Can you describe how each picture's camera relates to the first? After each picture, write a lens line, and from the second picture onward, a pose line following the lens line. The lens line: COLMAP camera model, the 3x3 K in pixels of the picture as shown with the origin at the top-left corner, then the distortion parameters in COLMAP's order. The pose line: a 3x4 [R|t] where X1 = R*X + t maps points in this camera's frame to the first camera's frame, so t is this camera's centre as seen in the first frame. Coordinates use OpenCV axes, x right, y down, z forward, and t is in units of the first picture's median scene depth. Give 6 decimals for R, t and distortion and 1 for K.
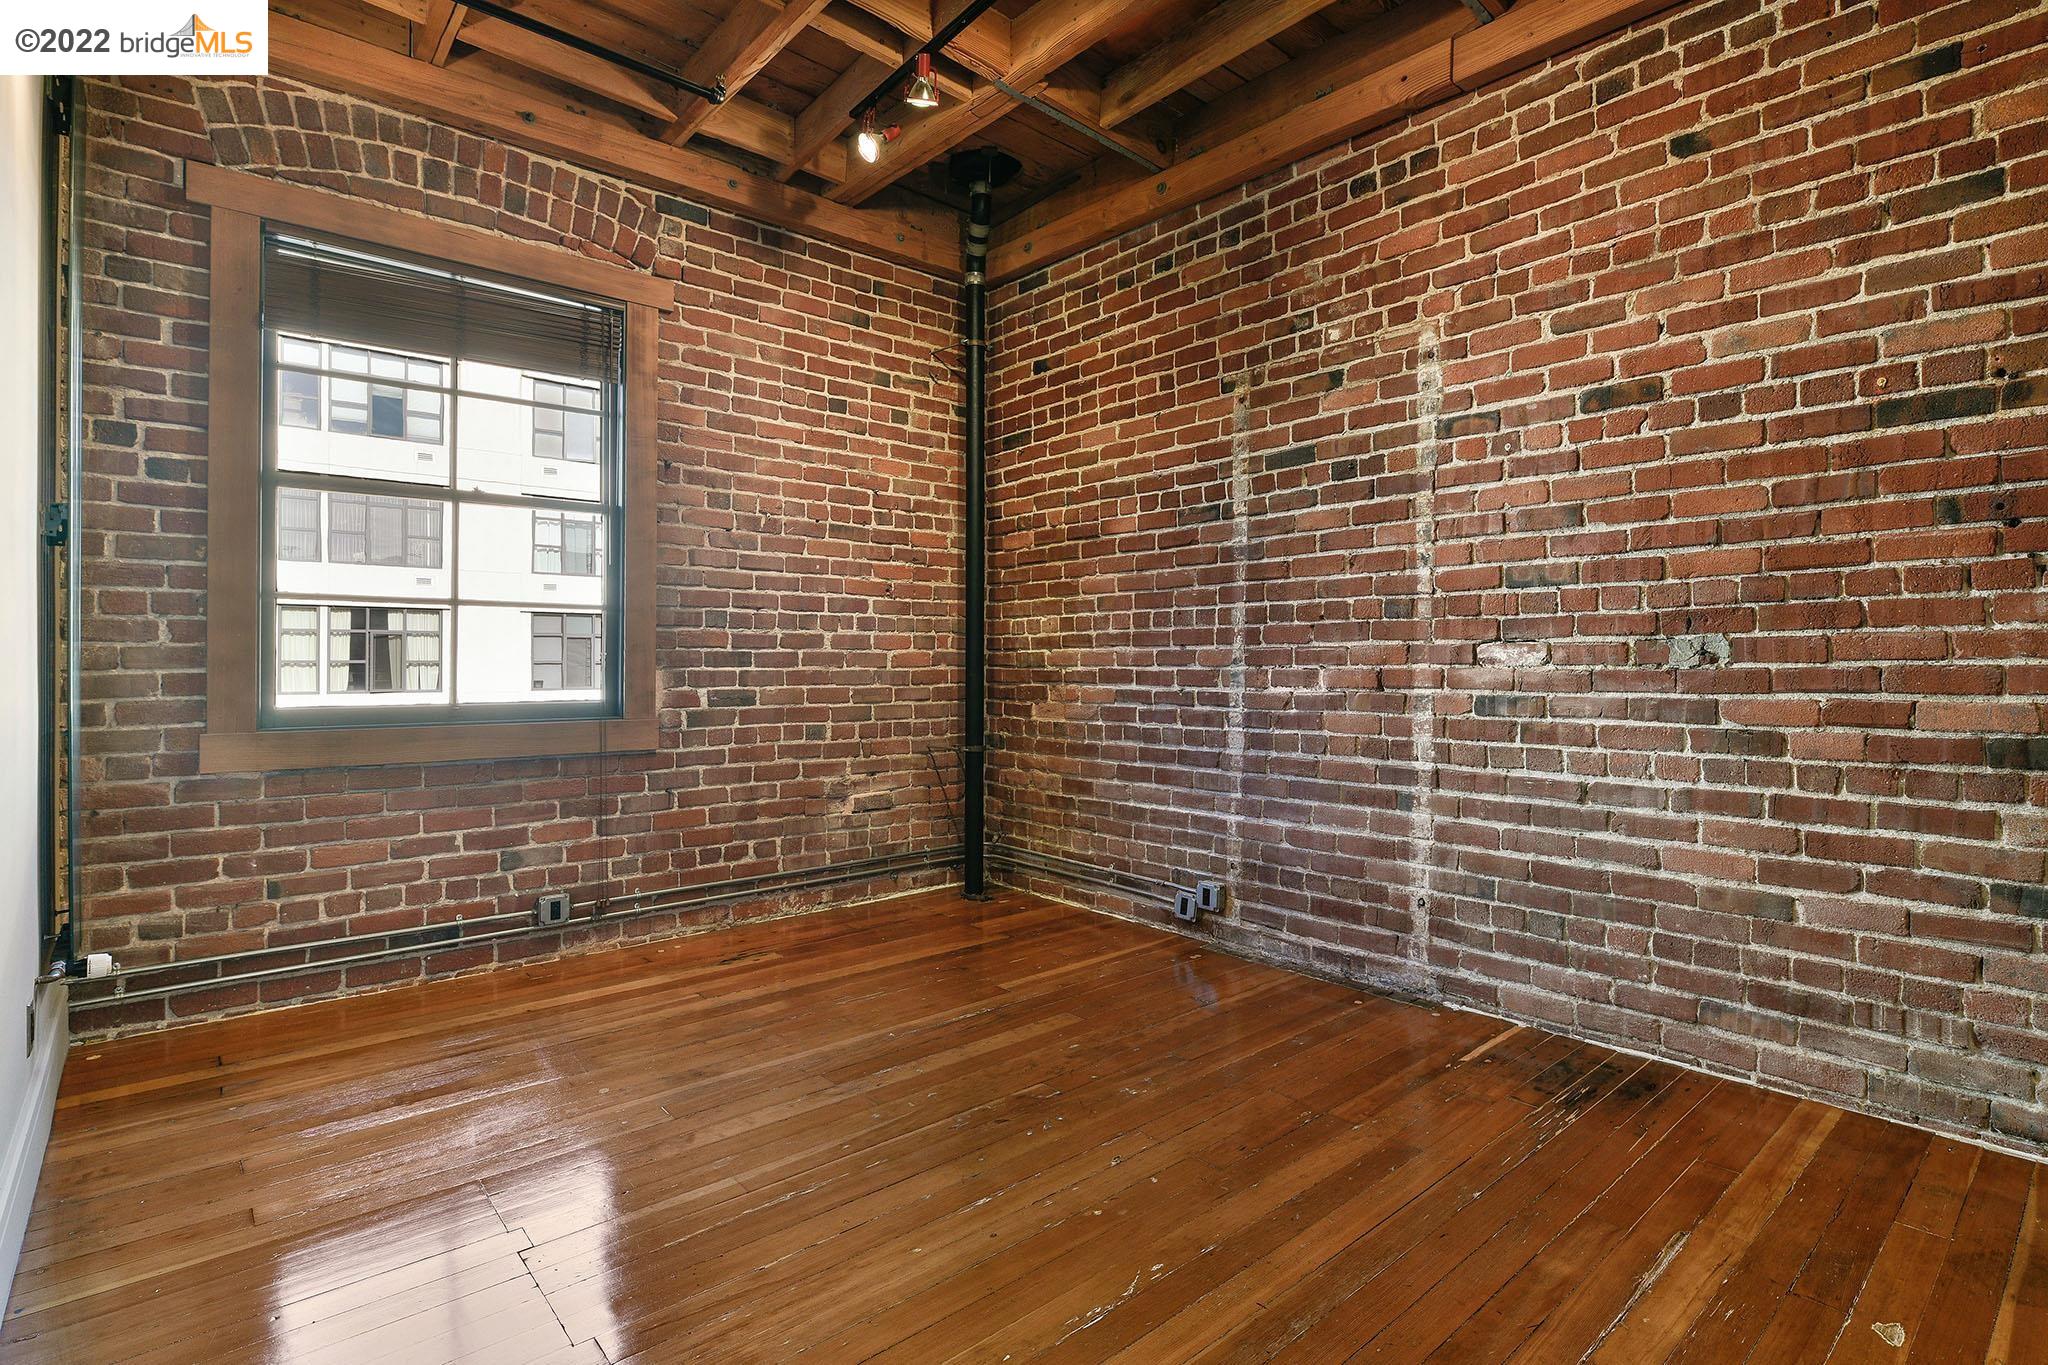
lens RADIAL K [[997.7, 0, 1032.0], [0, 997.7, 682.4], [0, 0, 1]] dist [-0.005355, -0.000256]
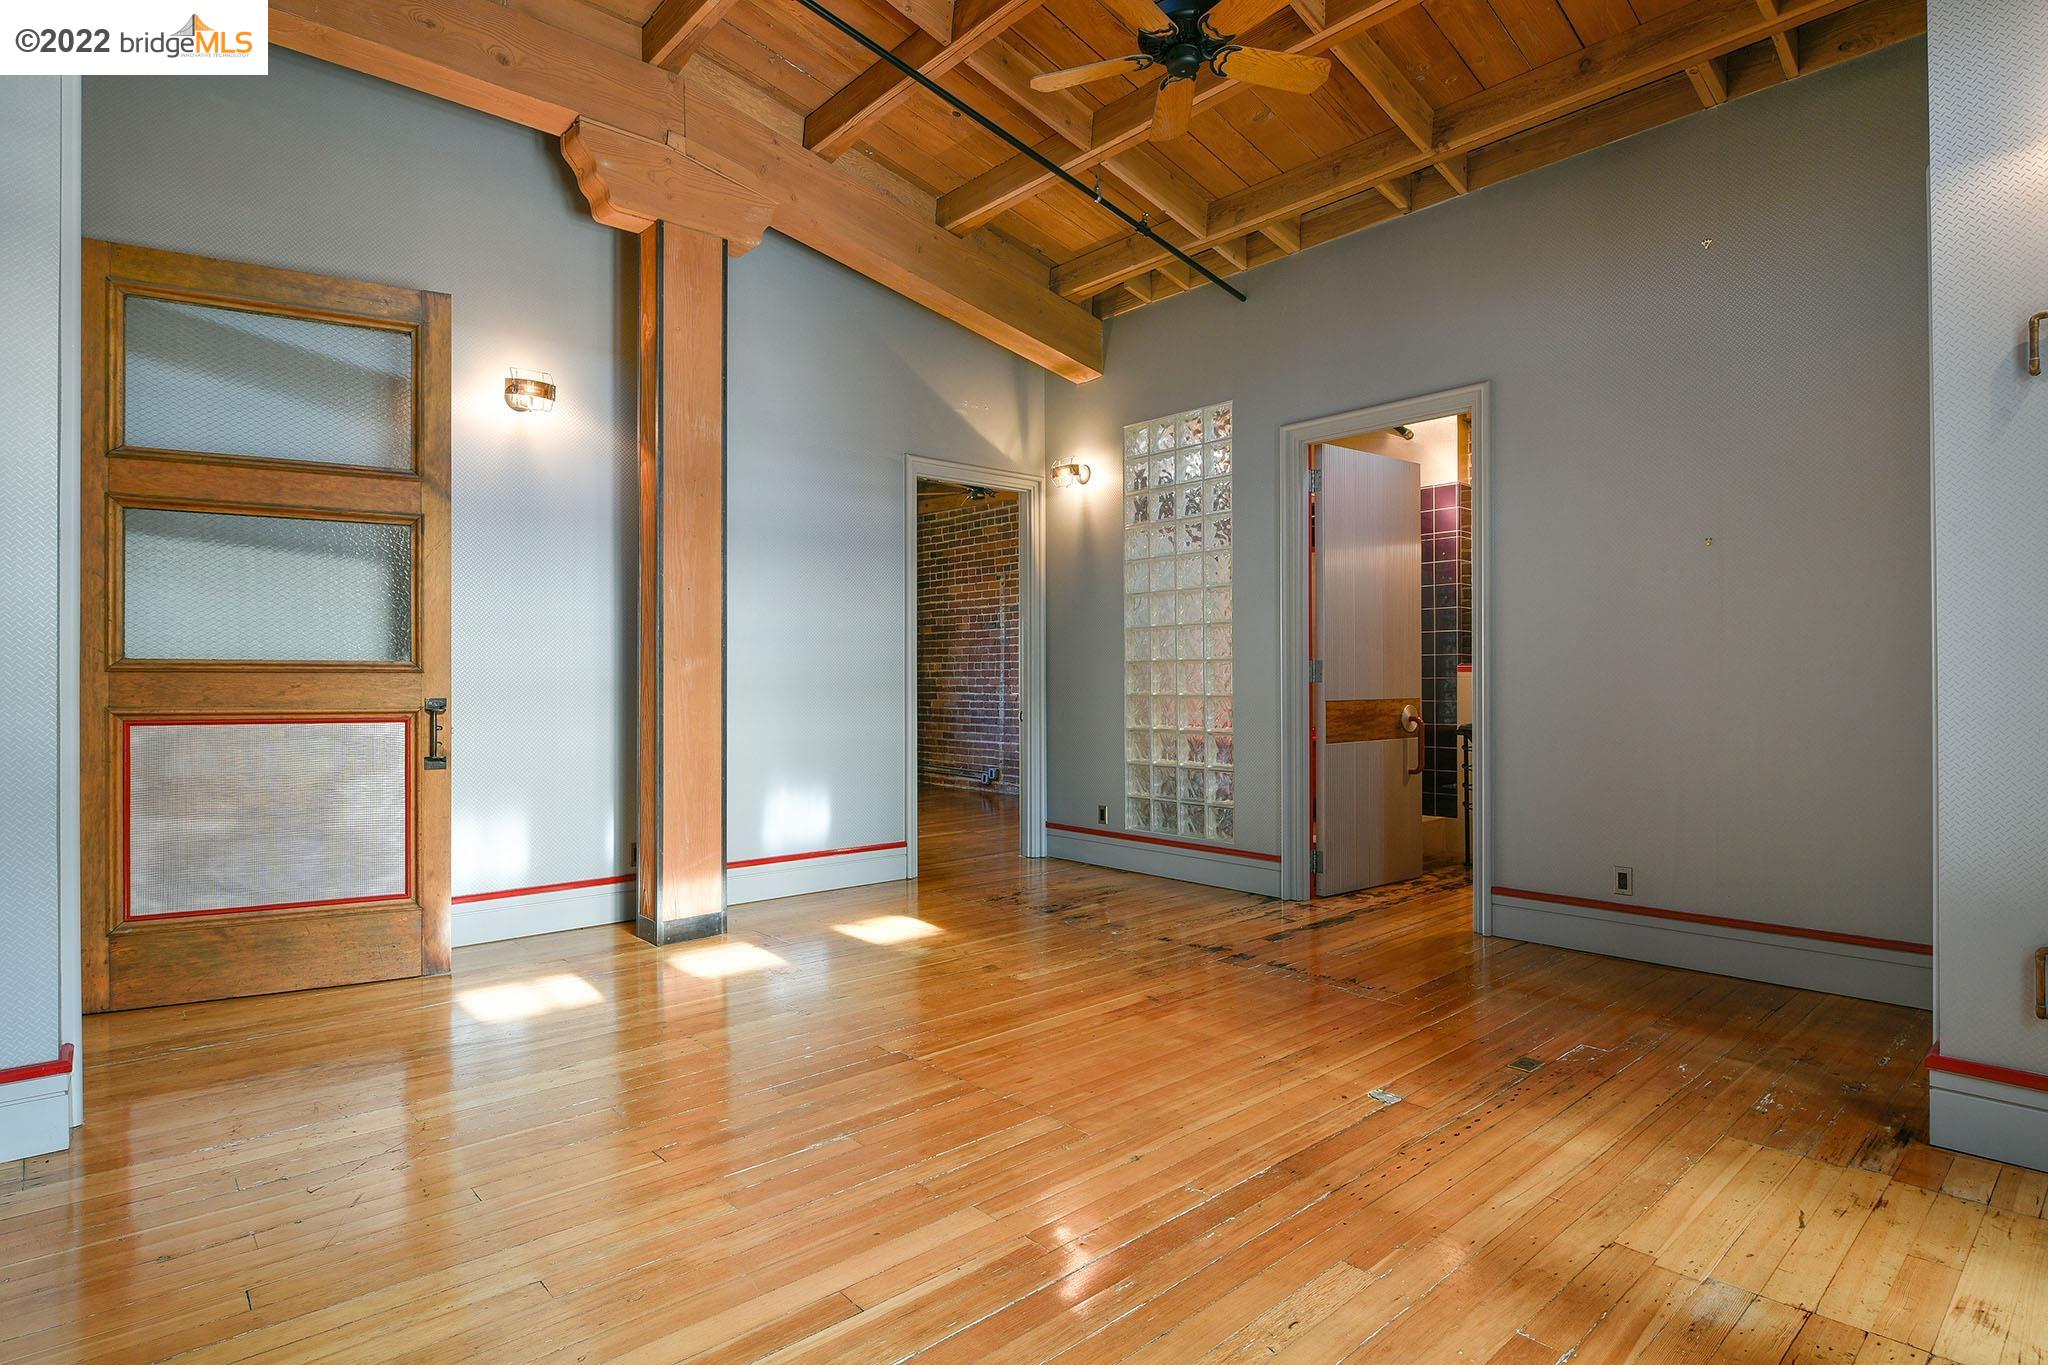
lens RADIAL K [[1050.5, 0, 1032.9], [0, 1050.5, 677.2], [0, 0, 1]] dist [0.003389, -0.000643]
pose [[0.999903, -0.008063, 0.011353, 0.239443], [0.008164, 0.999927, -0.008889, -0.010649], [-0.011280, 0.008981, 0.999896, -1.638558]]
